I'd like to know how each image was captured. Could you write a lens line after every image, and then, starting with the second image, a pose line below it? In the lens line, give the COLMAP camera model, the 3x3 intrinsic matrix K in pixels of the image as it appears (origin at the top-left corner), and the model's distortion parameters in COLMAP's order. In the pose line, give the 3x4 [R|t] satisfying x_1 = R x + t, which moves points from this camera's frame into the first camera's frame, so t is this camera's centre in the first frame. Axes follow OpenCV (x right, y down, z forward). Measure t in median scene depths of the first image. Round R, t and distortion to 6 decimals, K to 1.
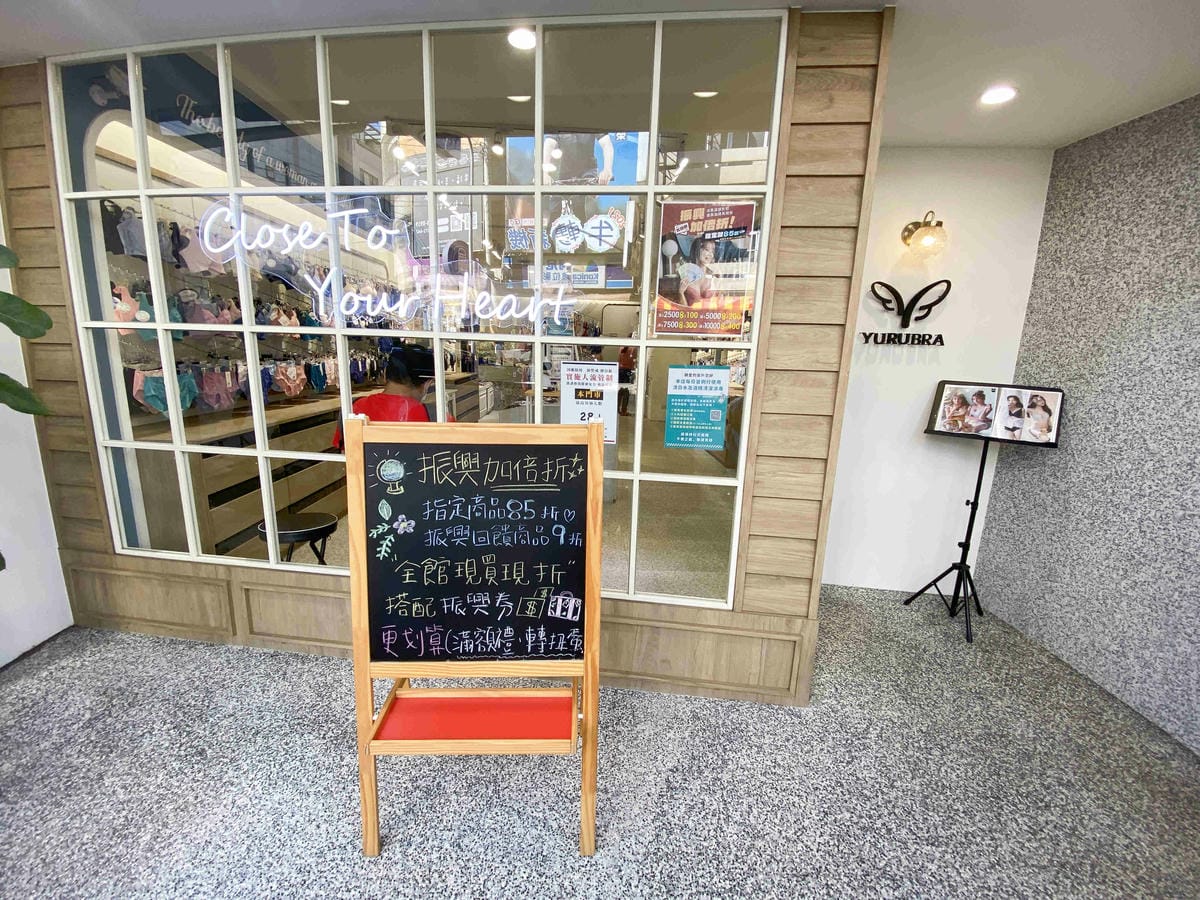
lens RADIAL K [[490.9, 0, 600.0], [0, 490.9, 450.3], [0, 0, 1]] dist [0.014237, -0.016334]
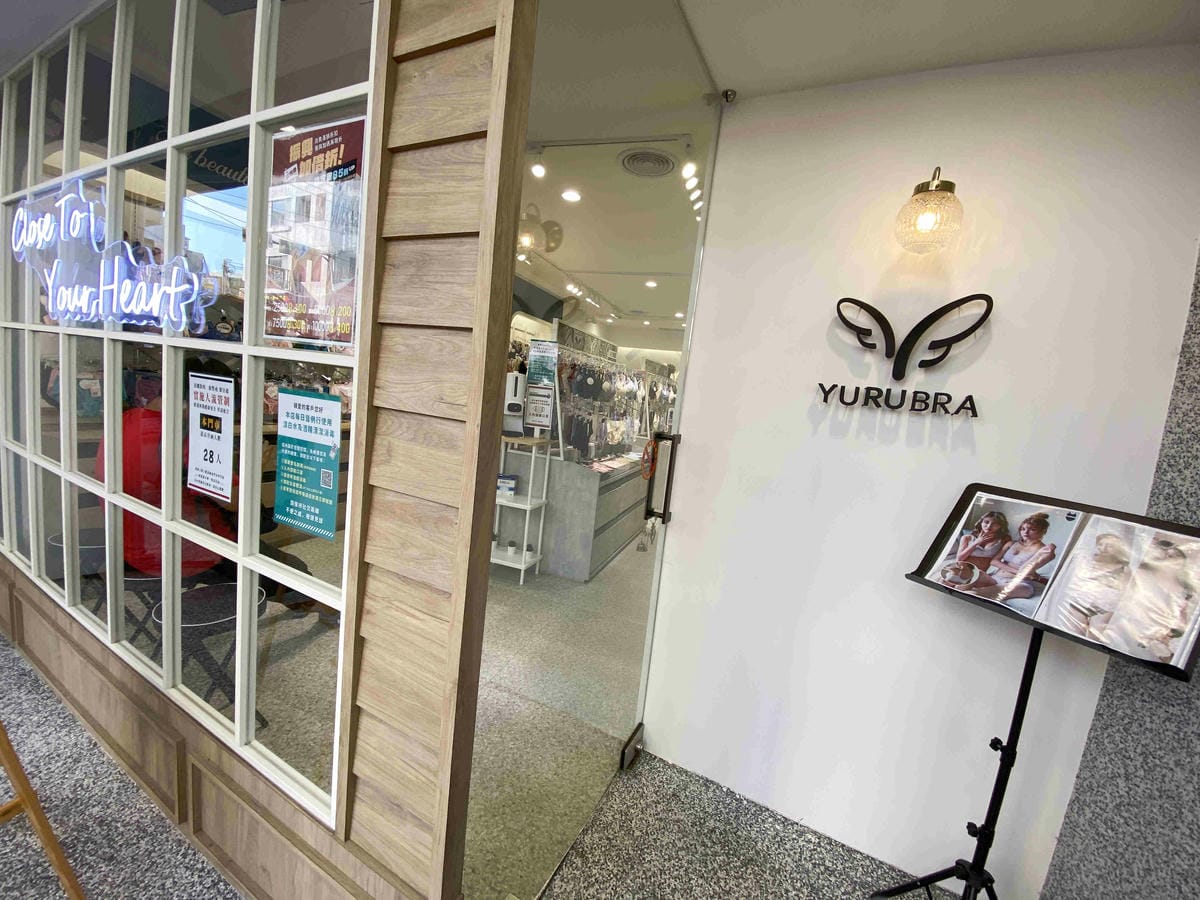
lens RADIAL K [[490.9, 0, 605.0], [0, 490.9, 447.0], [0, 0, 1]] dist [0.014237, -0.016334]
pose [[0.932100, 0.112850, -0.344173, 0.711993], [-0.153442, 0.983772, -0.092990, -0.100282], [0.328094, 0.139487, 0.934290, 0.534305]]
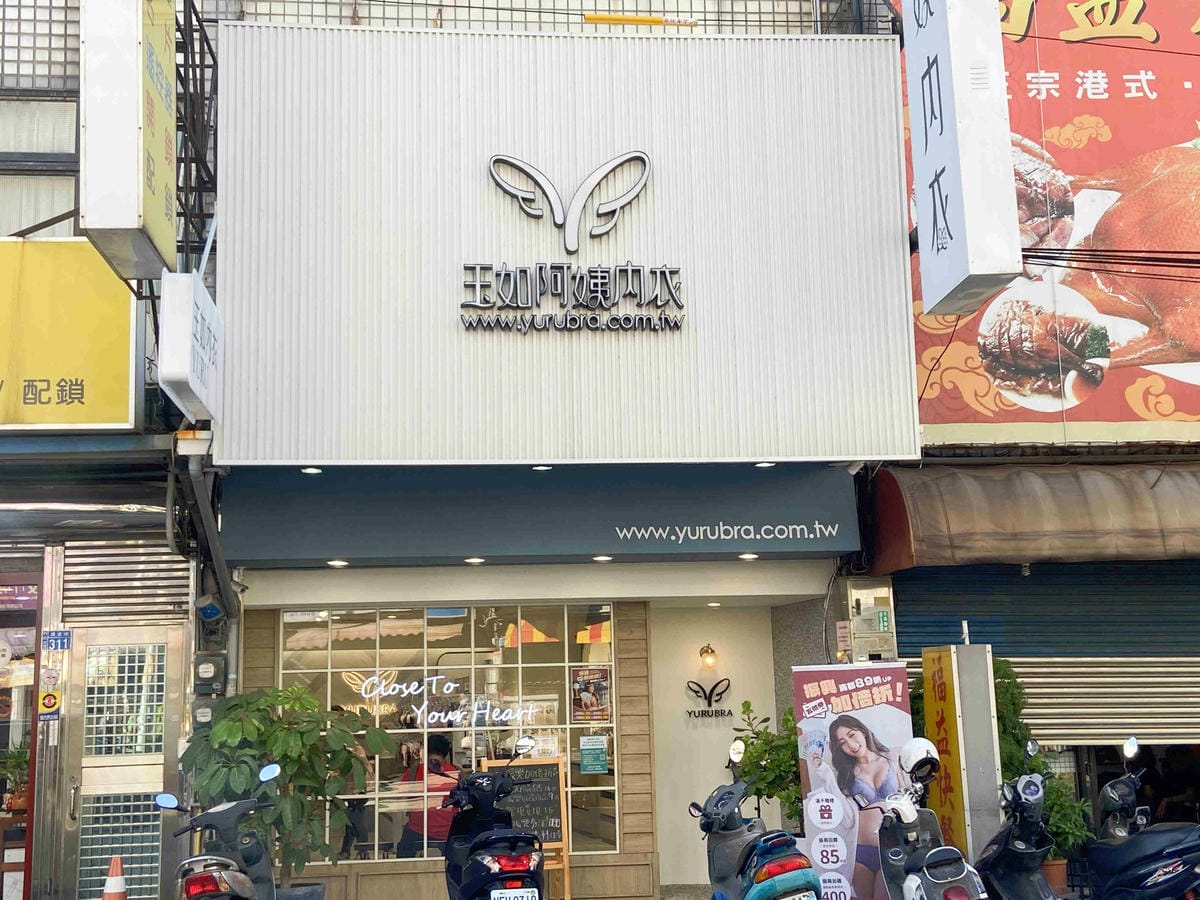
lens RADIAL K [[1527.2, 0, 608.0], [0, 1527.2, 439.9], [0, 0, 1]] dist [0.080096, 0.000000]
pose [[0.977282, -0.021764, 0.210825, -1.132317], [0.098289, 0.927823, -0.359839, 1.058450], [-0.187776, 0.372386, 0.908883, -5.657196]]
